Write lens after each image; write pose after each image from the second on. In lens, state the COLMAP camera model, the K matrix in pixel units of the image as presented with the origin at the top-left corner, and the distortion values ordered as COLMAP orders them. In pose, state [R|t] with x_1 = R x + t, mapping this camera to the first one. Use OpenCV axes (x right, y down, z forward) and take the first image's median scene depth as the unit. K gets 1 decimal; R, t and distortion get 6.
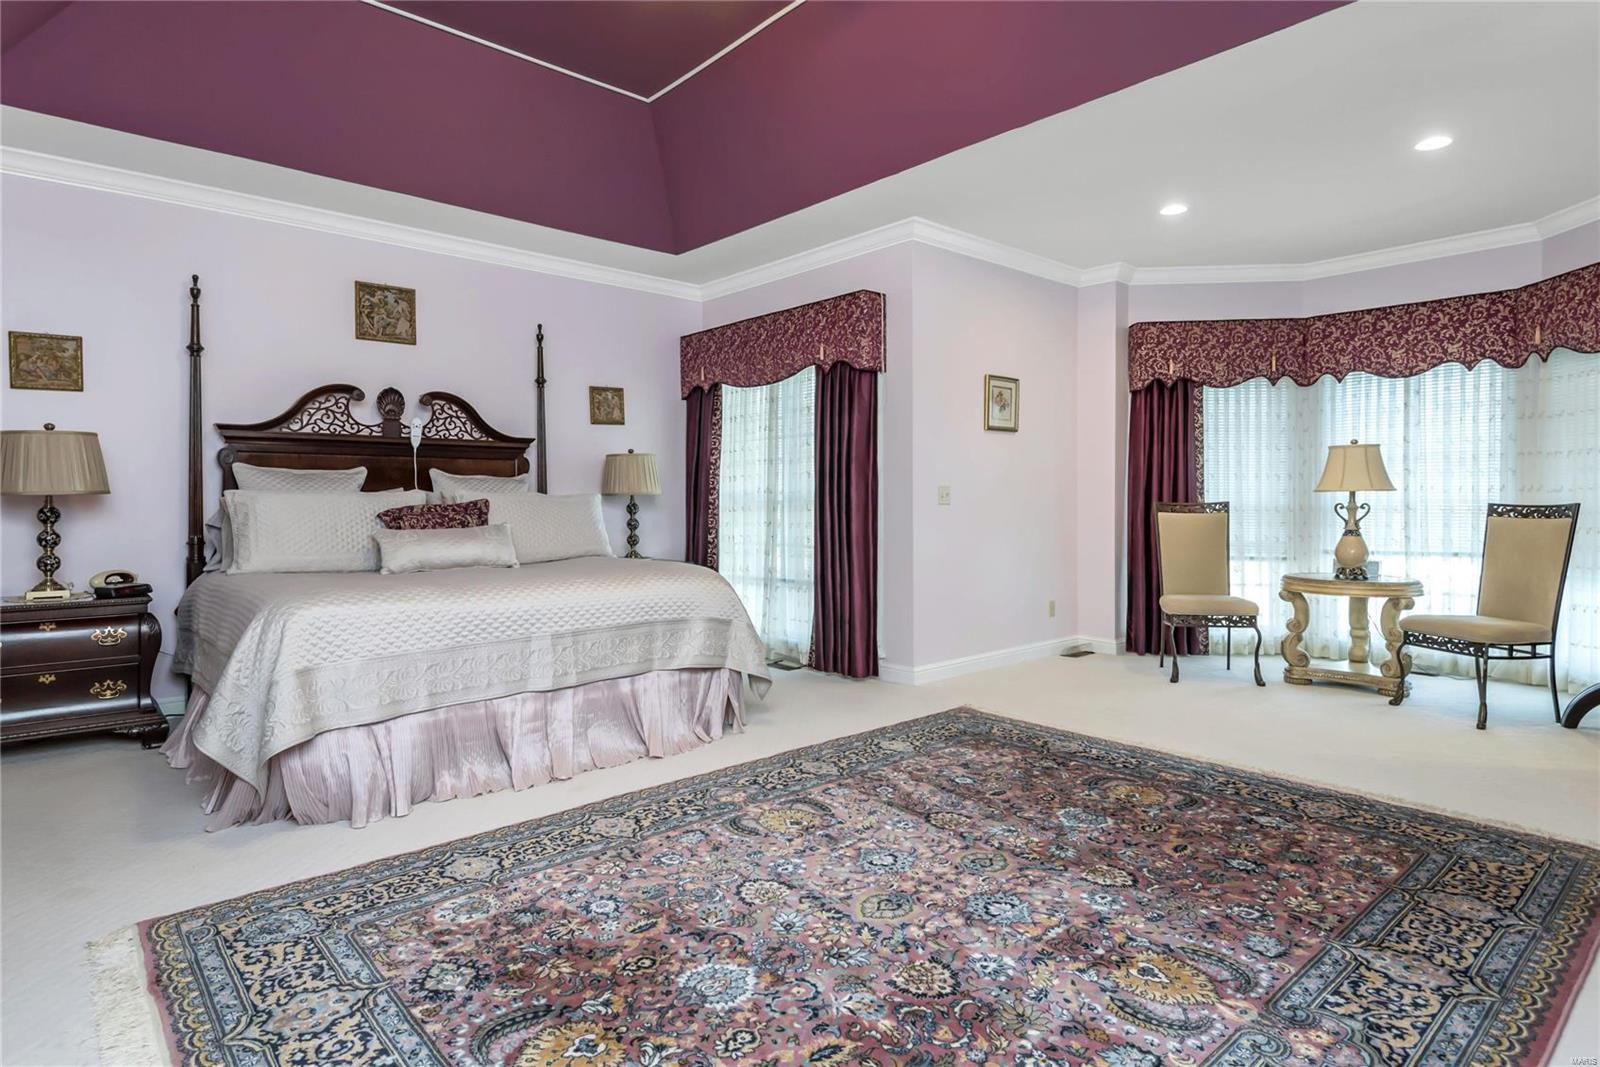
lens RADIAL K [[876.3, 0, 801.0], [0, 876.3, 533.9], [0, 0, 1]] dist [-0.015796, -0.003725]
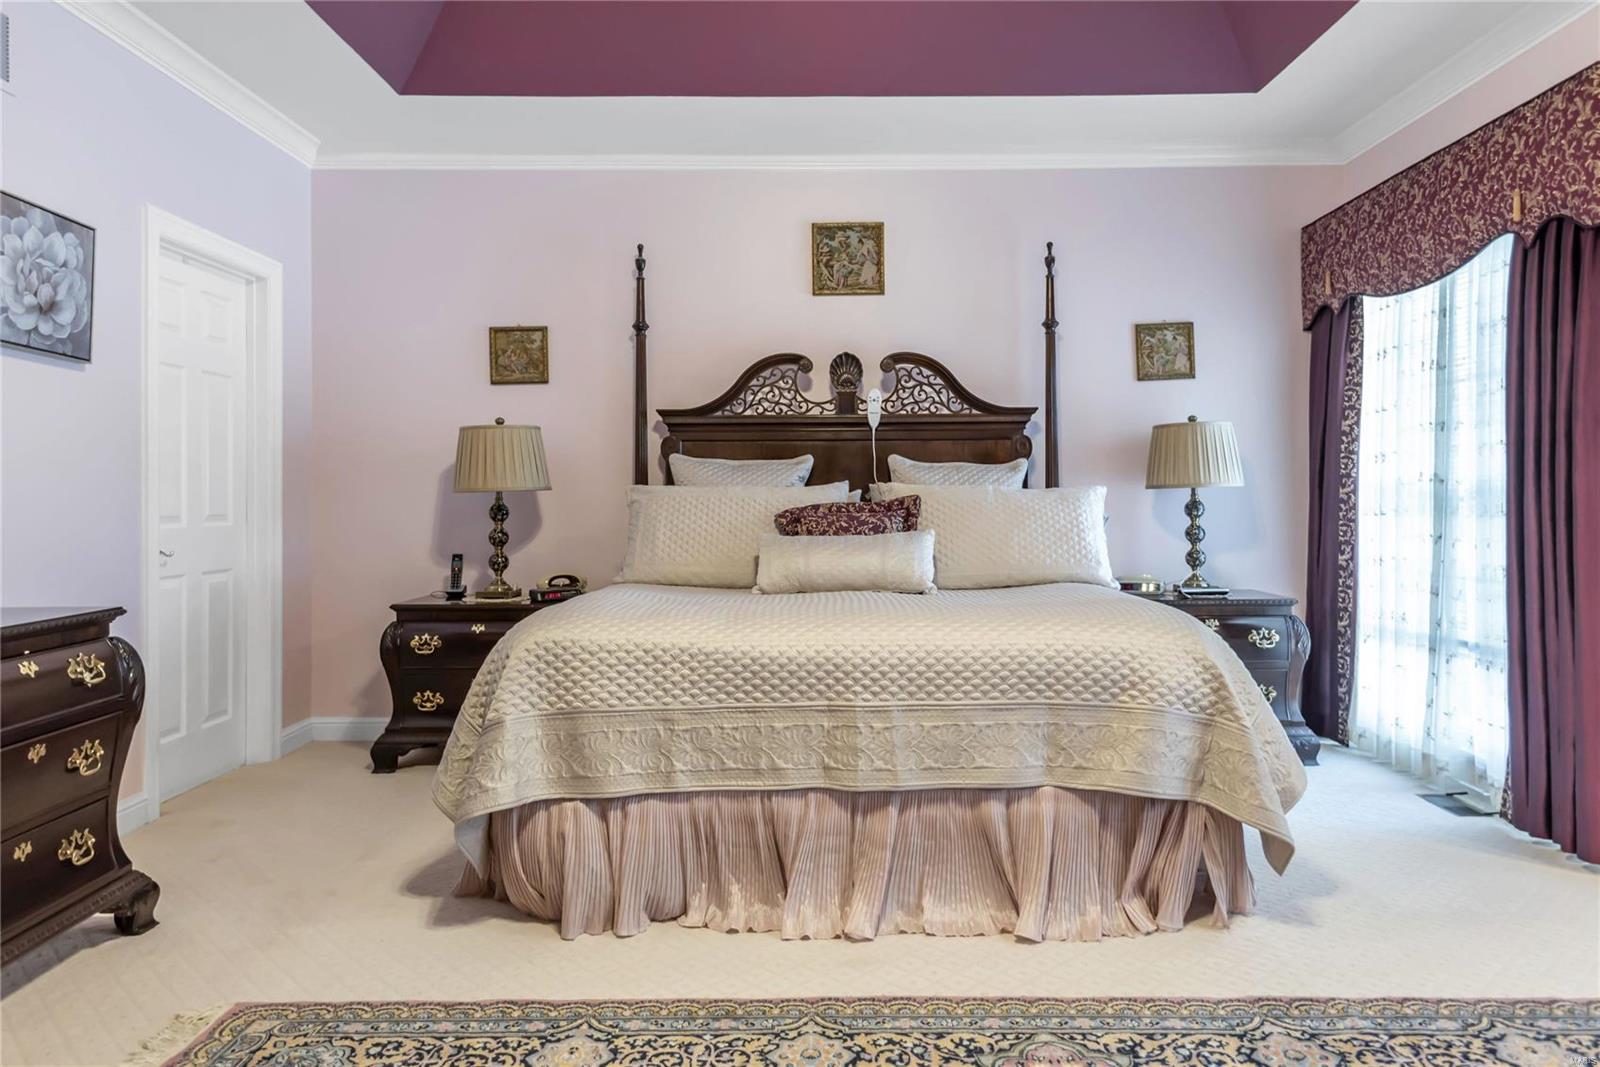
lens RADIAL K [[1095.7, 0, 775.1], [0, 1095.7, 502.1], [0, 0, 1]] dist [0.026250, -0.020077]
pose [[0.731929, 0.001830, -0.681379, 0.151036], [-0.022885, 0.999498, -0.021898, -0.010809], [0.680997, 0.031621, 0.731603, 0.244088]]
